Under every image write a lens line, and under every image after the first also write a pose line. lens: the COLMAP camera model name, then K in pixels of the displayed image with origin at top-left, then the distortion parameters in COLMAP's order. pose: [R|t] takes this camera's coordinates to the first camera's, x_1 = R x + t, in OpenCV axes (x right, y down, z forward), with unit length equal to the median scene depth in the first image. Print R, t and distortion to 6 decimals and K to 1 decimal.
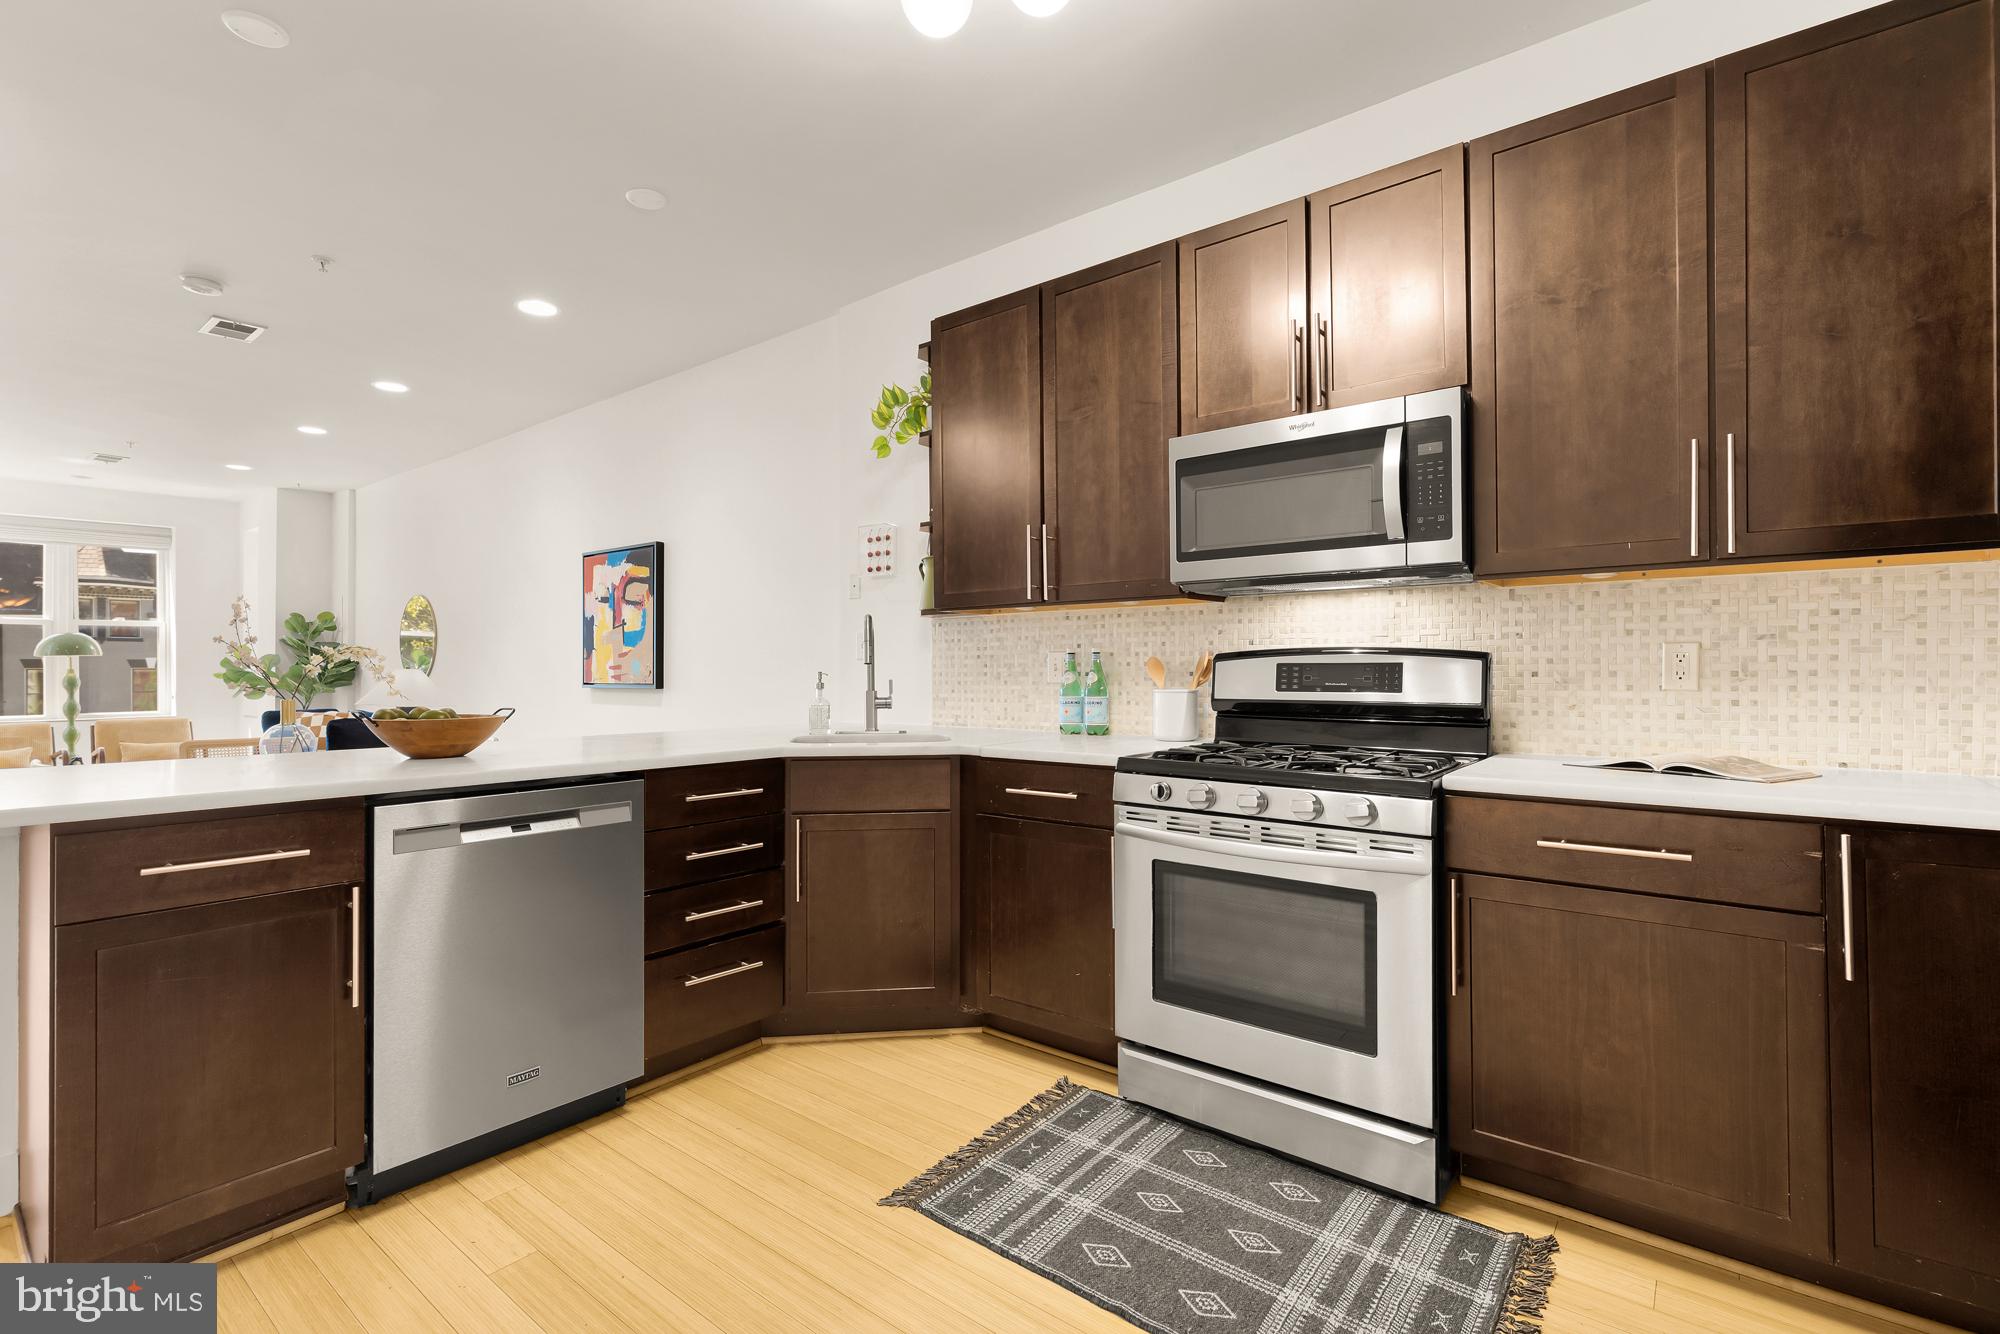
lens RADIAL K [[898.9, 0, 1002.8], [0, 898.9, 665.1], [0, 0, 1]] dist [0.001067, -0.000498]
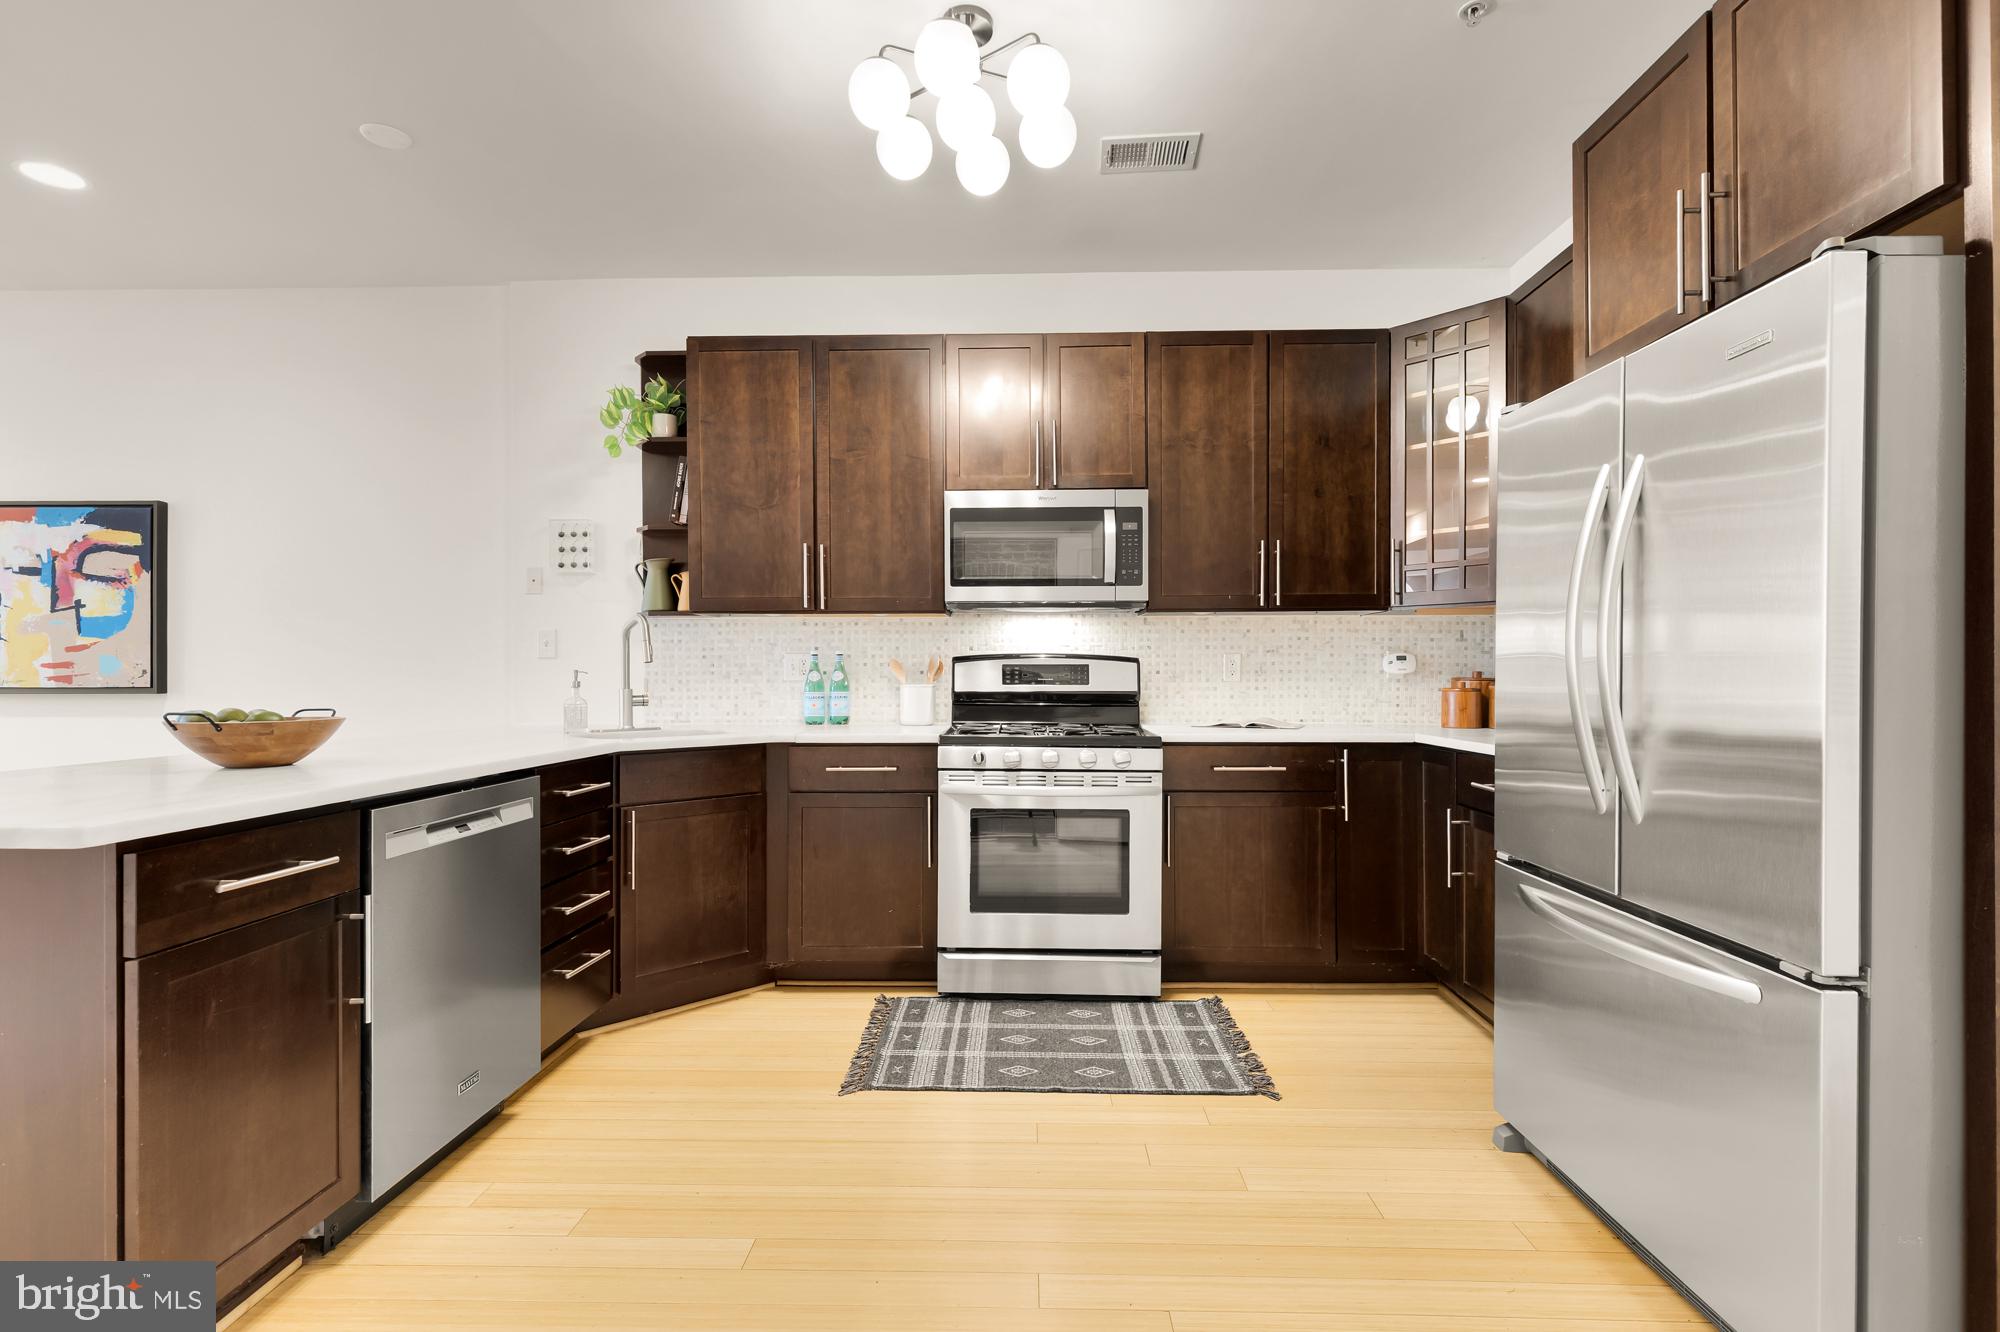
lens RADIAL K [[915.9, 0, 1005.6], [0, 915.9, 674.5], [0, 0, 1]] dist [-0.000157, -0.000761]
pose [[0.798109, 0.001051, 0.602513, -0.548107], [-0.004235, 0.999984, 0.003866, 0.008281], [-0.602499, -0.005637, 0.798100, -0.112104]]
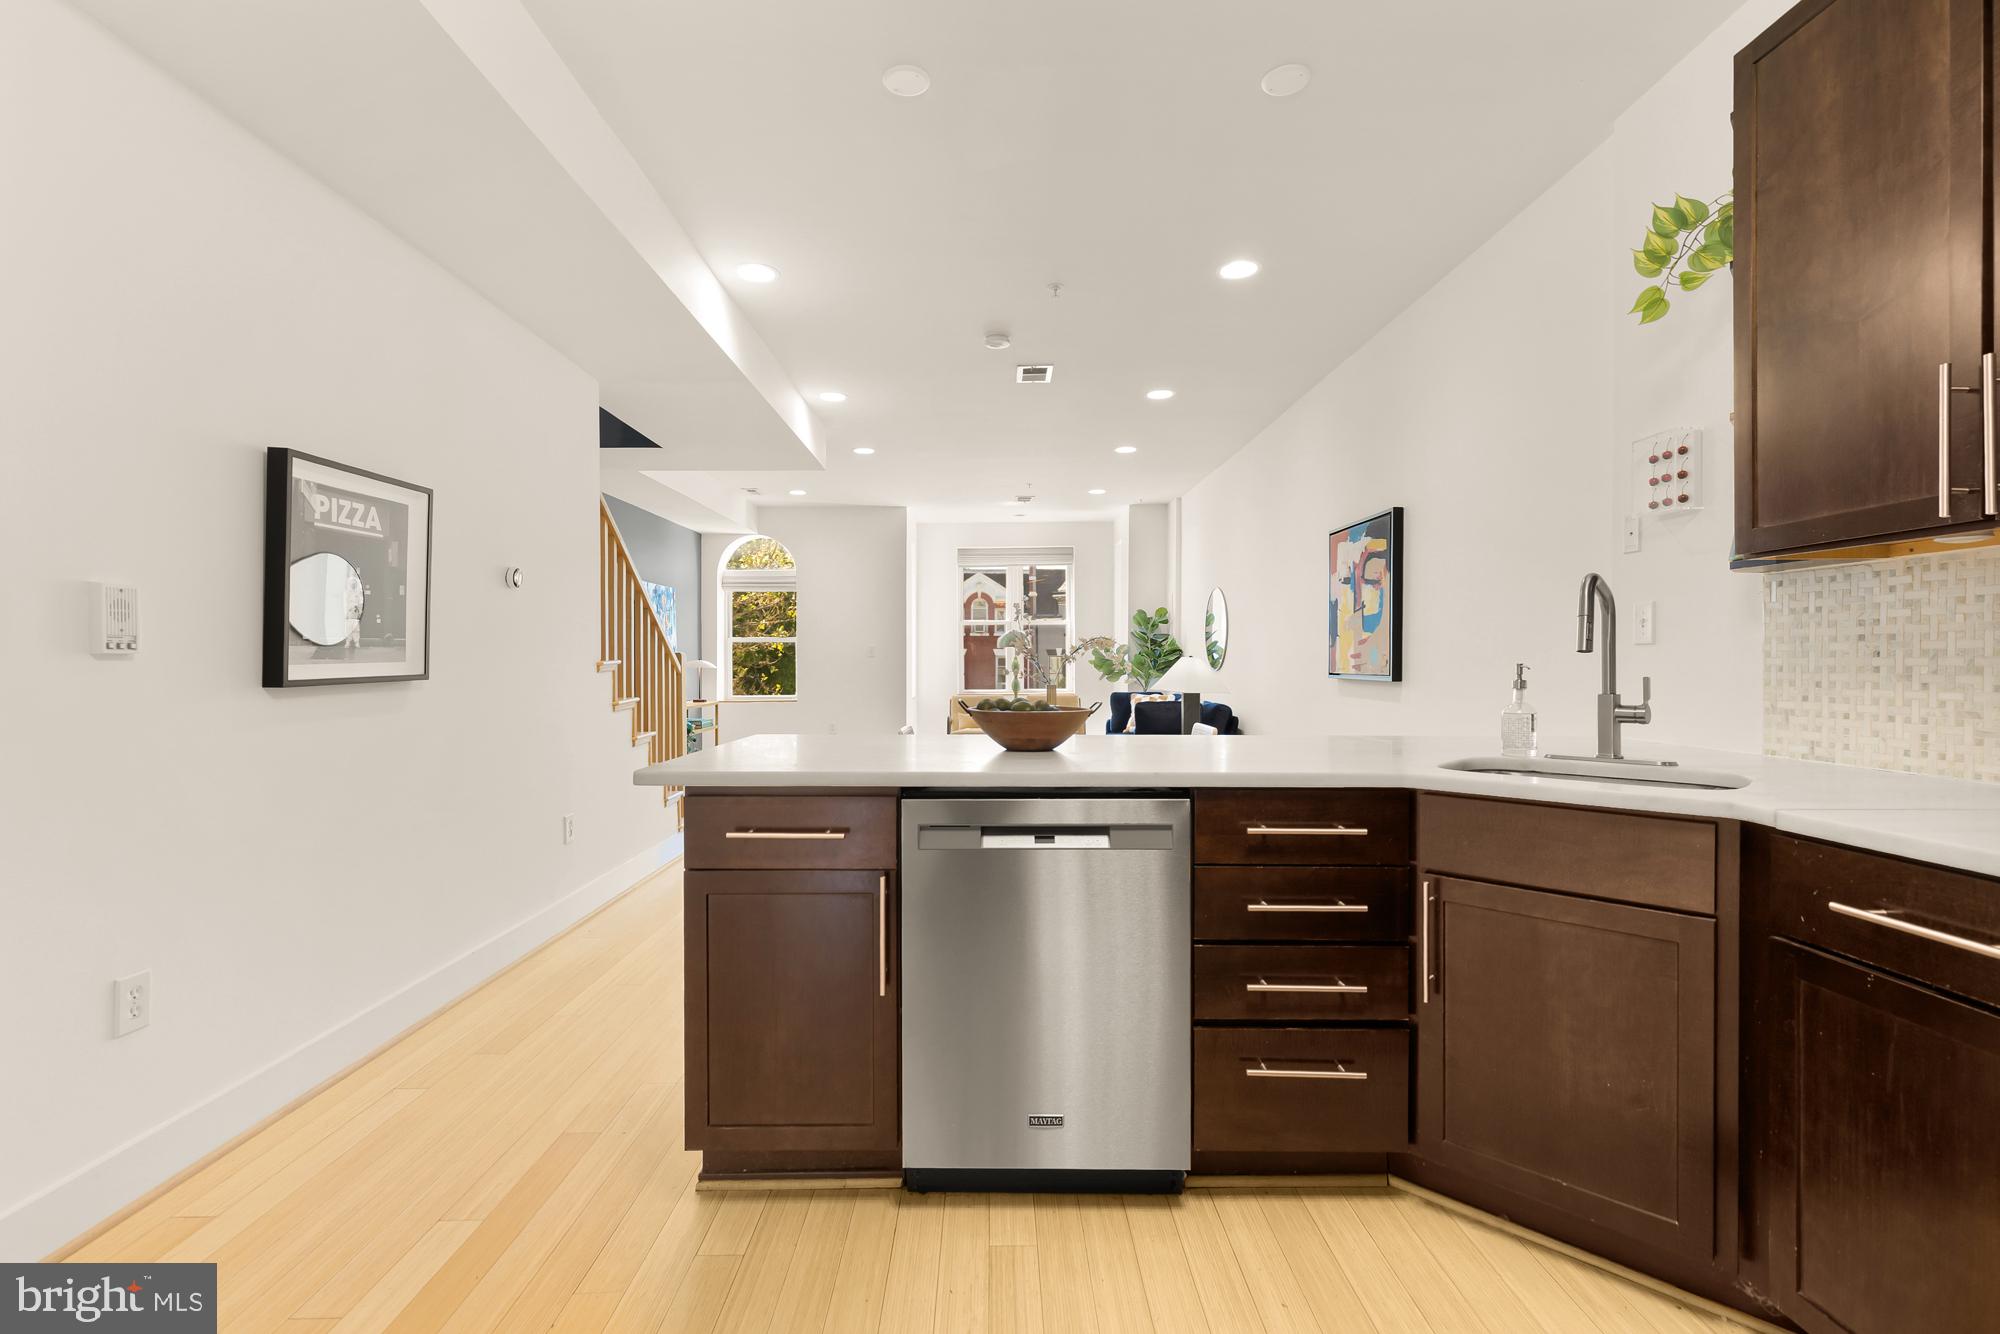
lens RADIAL K [[916.6, 0, 1000.0], [0, 916.6, 667.0], [0, 0, 1]] dist [0.004818, -0.000160]
pose [[0.625529, 0.008786, -0.780152, 0.114433], [0.003437, 0.999896, 0.014017, -0.001299], [0.780194, -0.011450, 0.625433, 0.333312]]
